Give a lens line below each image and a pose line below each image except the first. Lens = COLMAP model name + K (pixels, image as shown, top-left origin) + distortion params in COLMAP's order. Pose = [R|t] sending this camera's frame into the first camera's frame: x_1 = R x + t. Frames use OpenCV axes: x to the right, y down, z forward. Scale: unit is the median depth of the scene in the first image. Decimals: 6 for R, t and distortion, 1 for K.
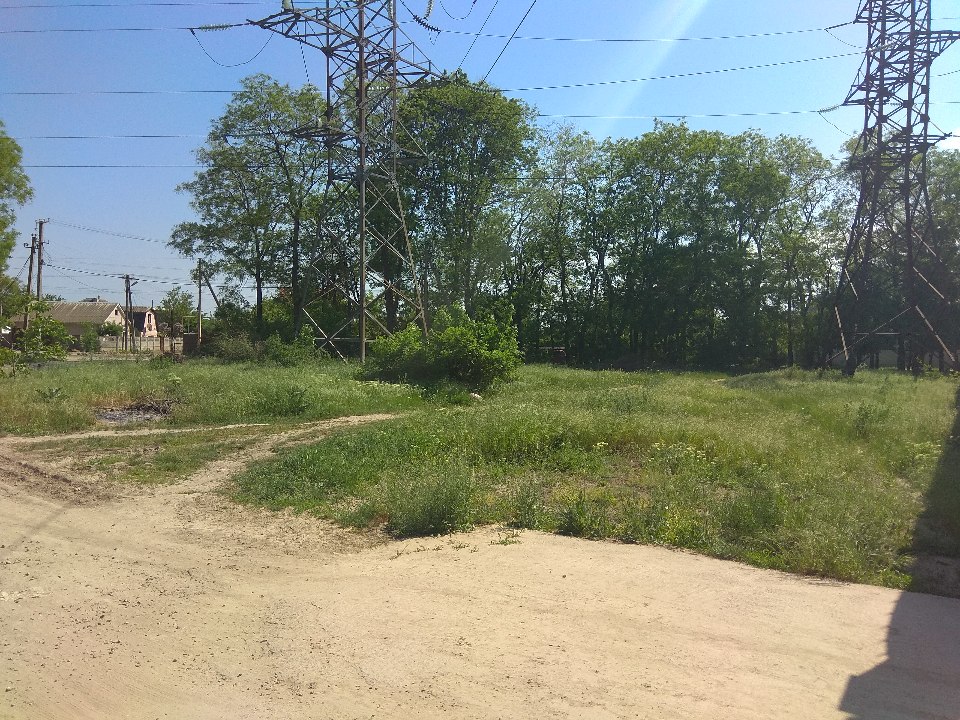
lens RADIAL K [[737.9, 0, 484.4], [0, 737.9, 361.3], [0, 0, 1]] dist [0.096671, -0.138870]
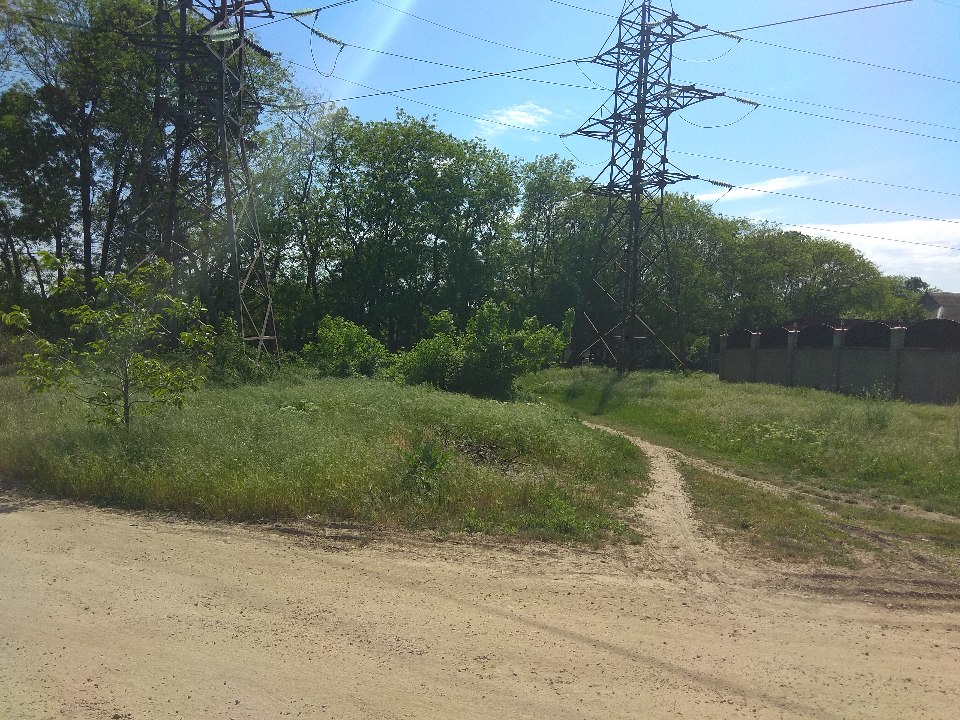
lens RADIAL K [[737.9, 0, 476.3], [0, 737.9, 360.0], [0, 0, 1]] dist [0.096671, -0.138870]
pose [[0.803919, 0.002219, 0.594734, -0.466172], [-0.005743, 0.999975, 0.004031, -0.005111], [-0.594711, -0.006656, 0.803912, 0.273062]]
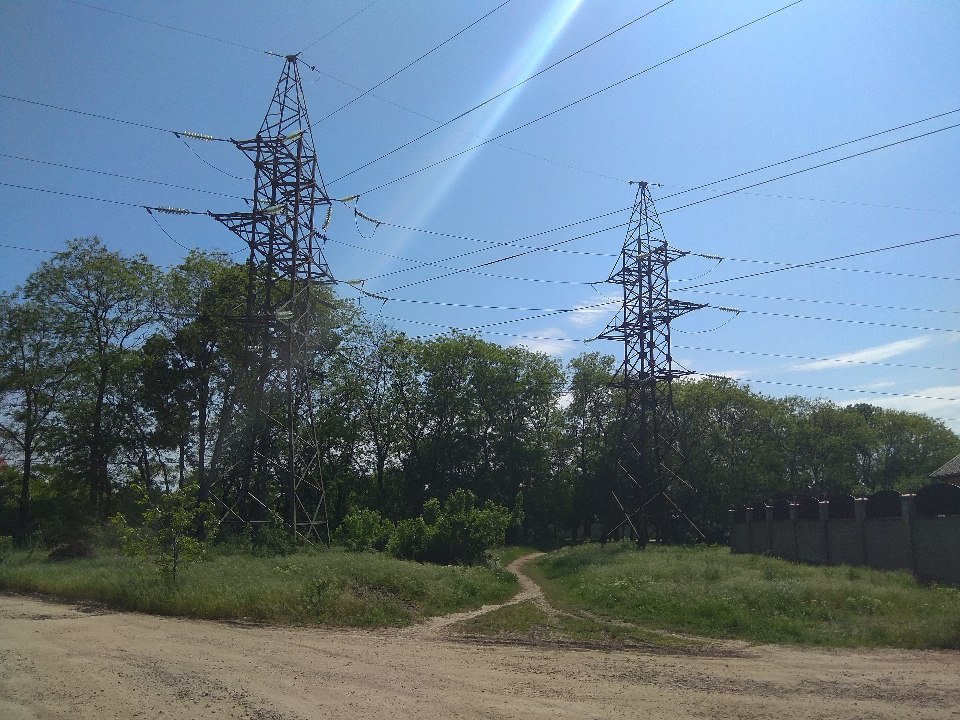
lens RADIAL K [[737.9, 0, 478.7], [0, 737.9, 361.0], [0, 0, 1]] dist [0.096671, -0.138870]
pose [[0.884412, 0.094297, 0.457081, -0.467577], [0.016271, 0.972550, -0.232123, 0.001753], [-0.466422, 0.212729, 0.858601, -0.041182]]
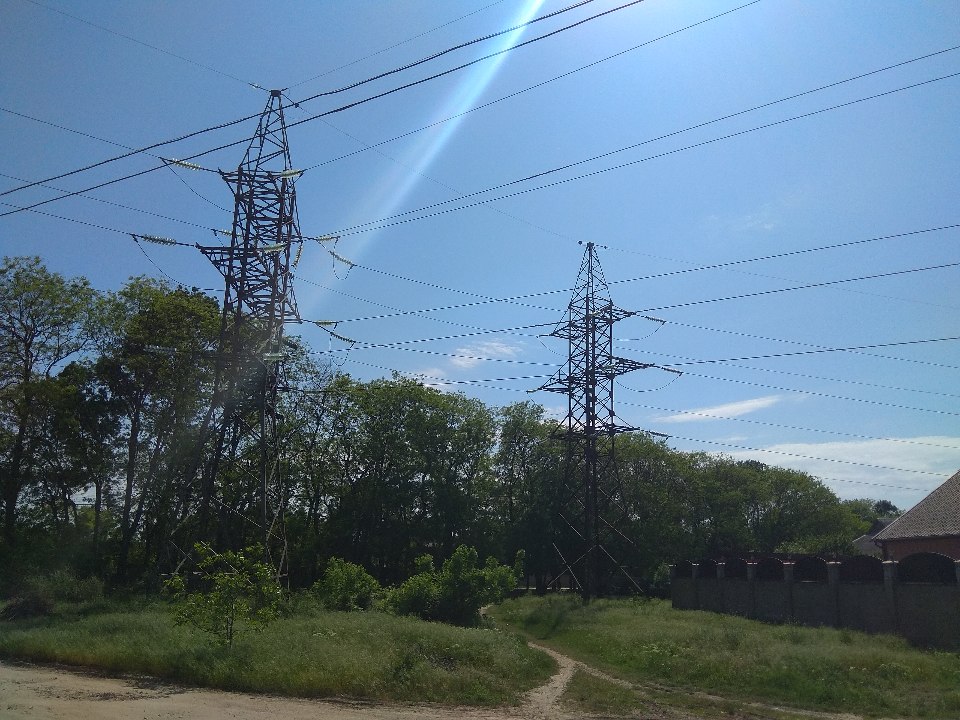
lens RADIAL K [[737.9, 0, 477.3], [0, 737.9, 359.0], [0, 0, 1]] dist [0.096671, -0.138870]
pose [[0.796295, 0.168418, 0.580990, -0.607538], [0.004831, 0.958658, -0.284519, -0.019038], [-0.604889, 0.229368, 0.762561, 0.043035]]
